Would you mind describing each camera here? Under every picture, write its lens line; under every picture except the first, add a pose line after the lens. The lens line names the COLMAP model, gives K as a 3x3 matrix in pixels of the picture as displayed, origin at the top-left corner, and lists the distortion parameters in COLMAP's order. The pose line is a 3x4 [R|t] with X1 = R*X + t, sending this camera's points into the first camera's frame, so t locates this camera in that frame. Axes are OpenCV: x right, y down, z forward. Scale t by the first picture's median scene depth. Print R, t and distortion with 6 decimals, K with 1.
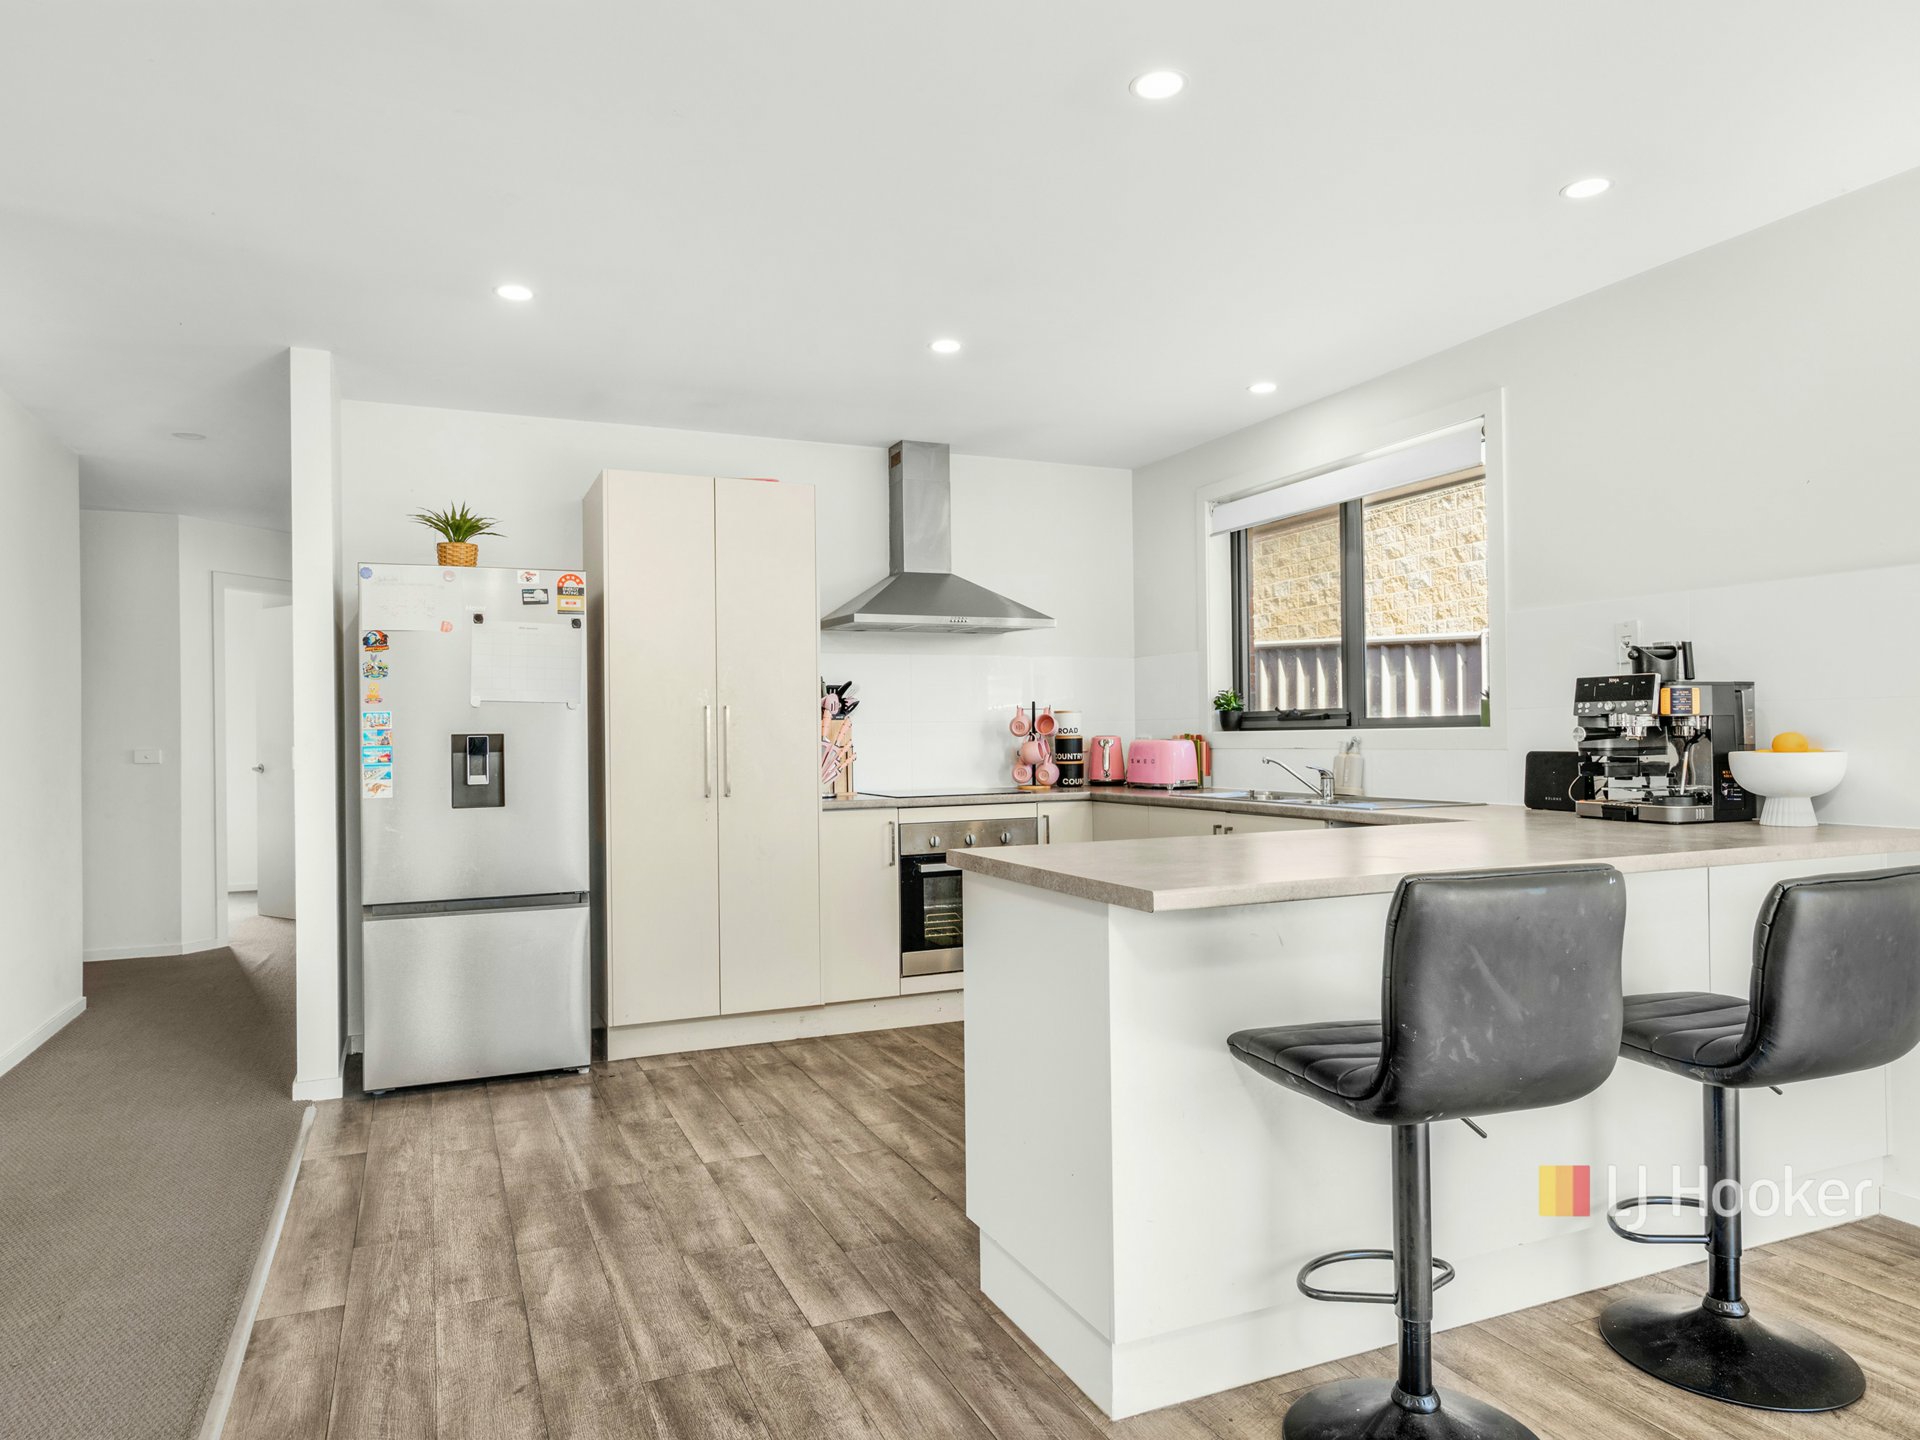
lens RADIAL K [[1223.4, 0, 960.0], [0, 1223.4, 720.0], [0, 0, 1]] dist [0.006574, 0.001464]
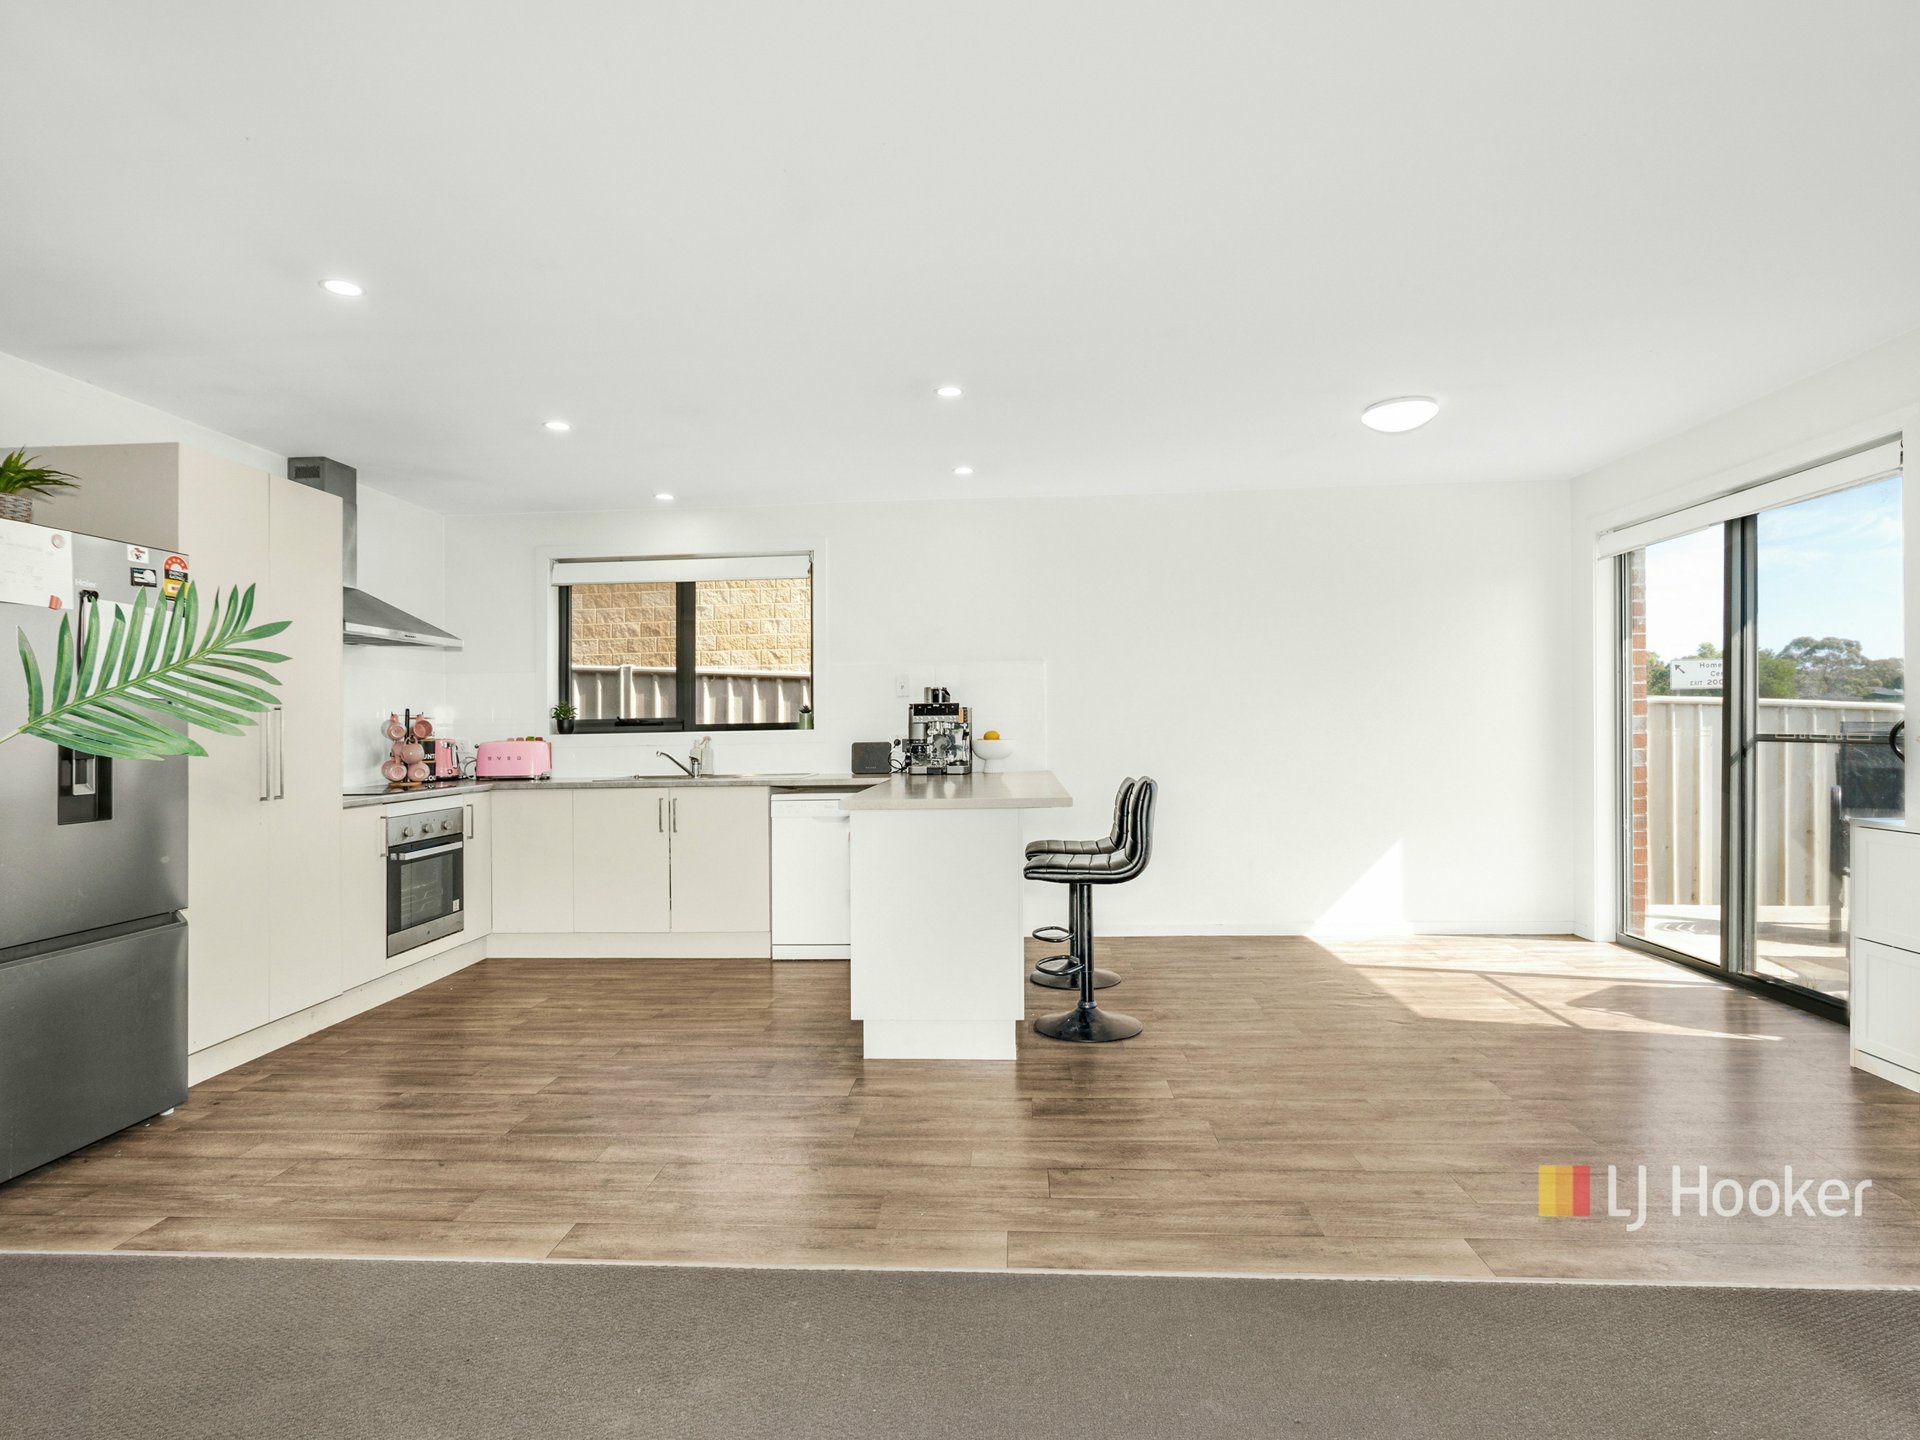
lens RADIAL K [[1022.9, 0, 959.1], [0, 1022.9, 708.2], [0, 0, 1]] dist [-0.002481, 0.000063]
pose [[0.458421, 0.022071, 0.888461, -0.714936], [0.000451, 0.999686, -0.025067, 0.011508], [-0.888735, 0.011892, 0.458266, 0.142466]]
